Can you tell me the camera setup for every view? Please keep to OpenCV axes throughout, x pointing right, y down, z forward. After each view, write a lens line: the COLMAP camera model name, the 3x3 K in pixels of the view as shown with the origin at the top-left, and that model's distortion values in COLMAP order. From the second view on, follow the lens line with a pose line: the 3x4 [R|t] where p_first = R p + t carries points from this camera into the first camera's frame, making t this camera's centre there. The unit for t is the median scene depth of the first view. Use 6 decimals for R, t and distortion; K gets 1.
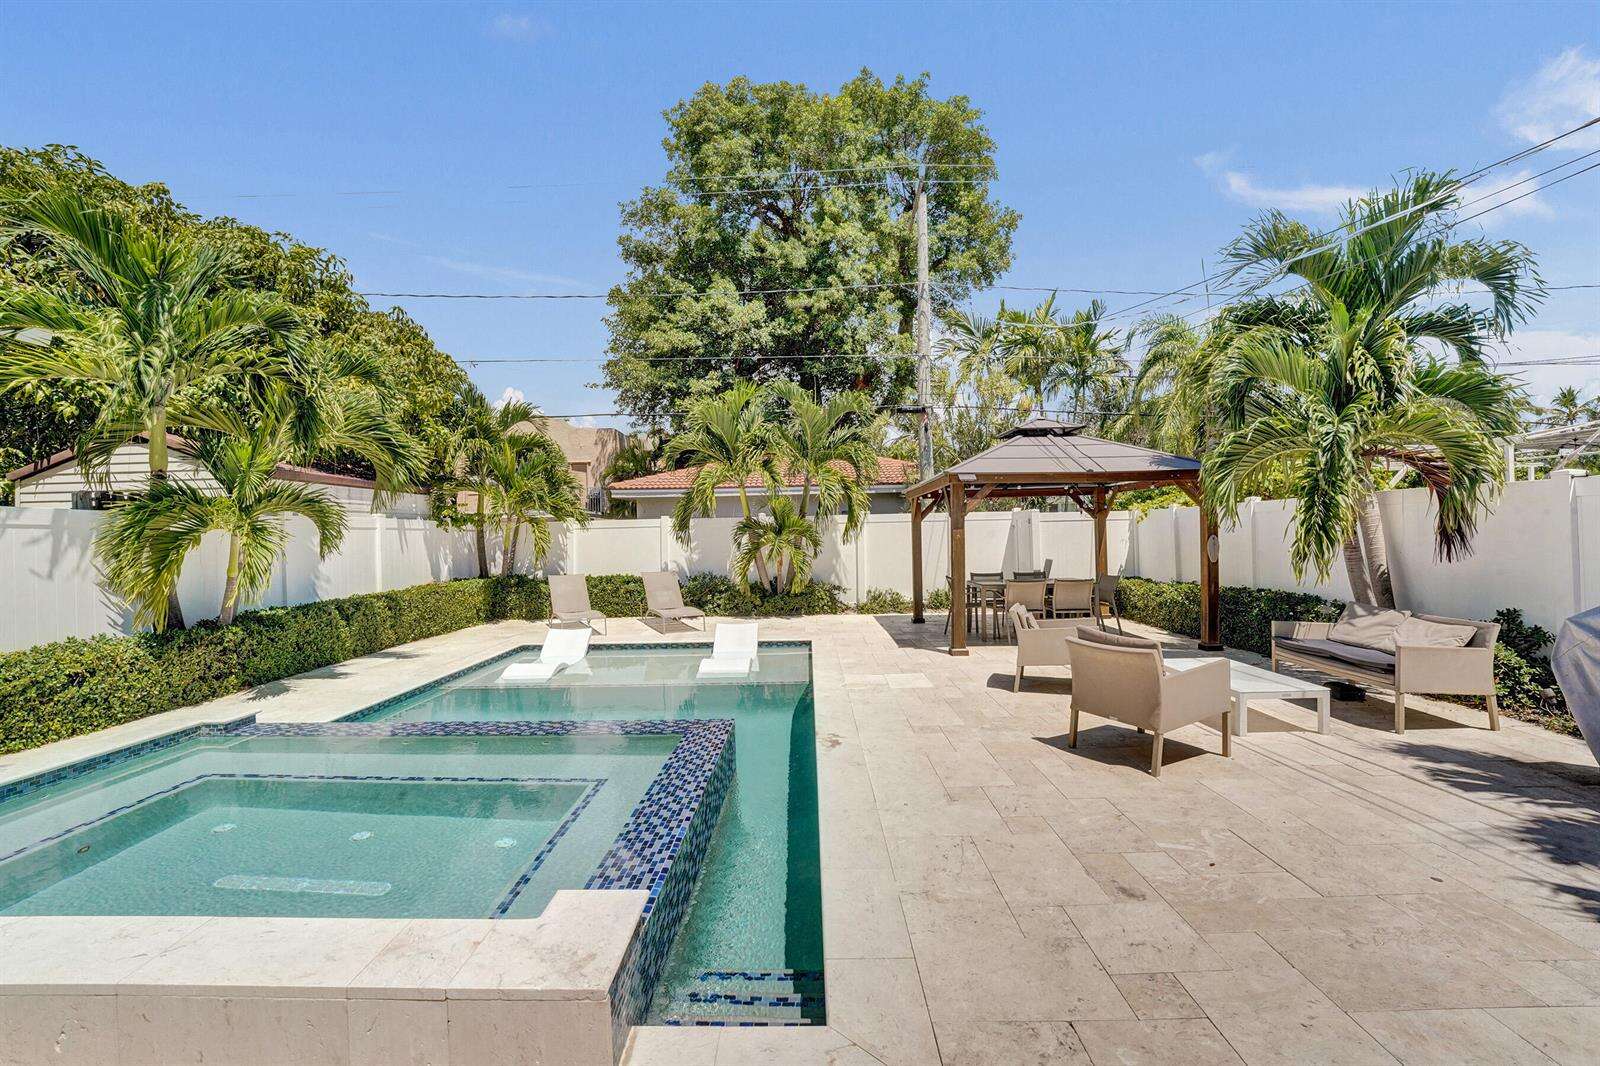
lens RADIAL K [[674.1, 0, 797.6], [0, 674.1, 533.7], [0, 0, 1]] dist [-0.022848, 0.004255]
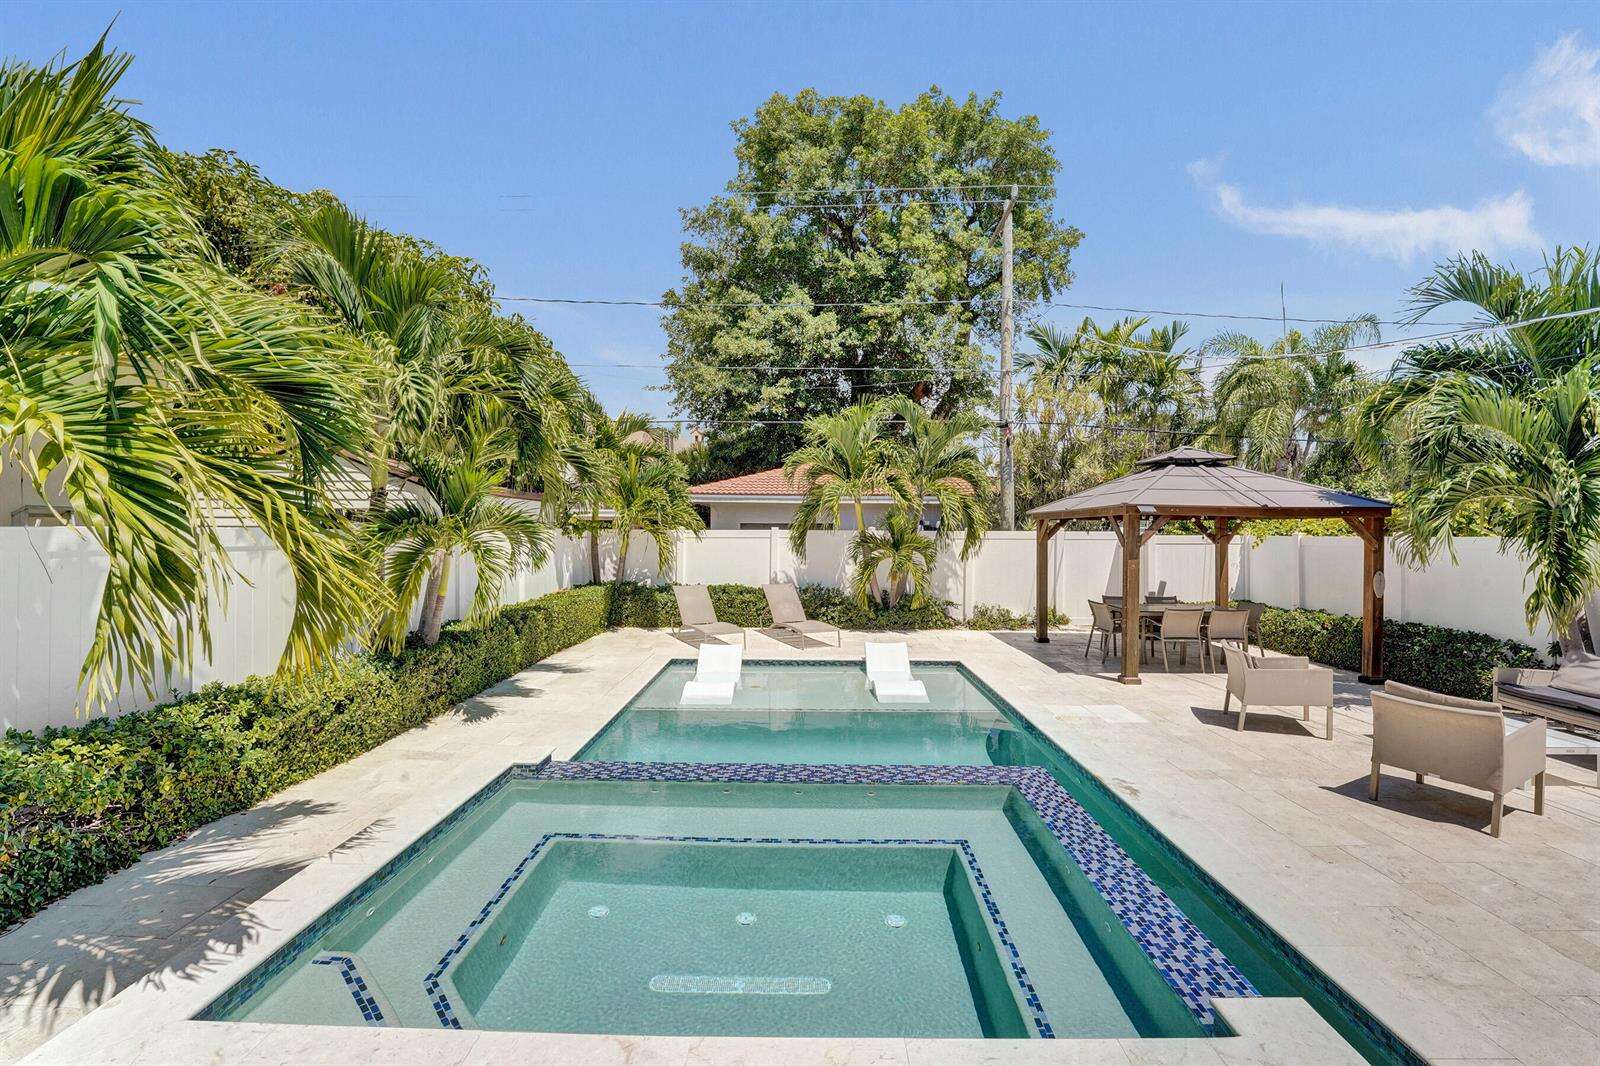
lens RADIAL K [[659.1, 0, 804.5], [0, 659.1, 528.7], [0, 0, 1]] dist [-0.018446, 0.000726]
pose [[0.999674, 0.024614, 0.006769, -0.178951], [-0.024604, 0.999696, -0.001505, -0.026706], [-0.006804, 0.001338, 0.999976, 0.008200]]
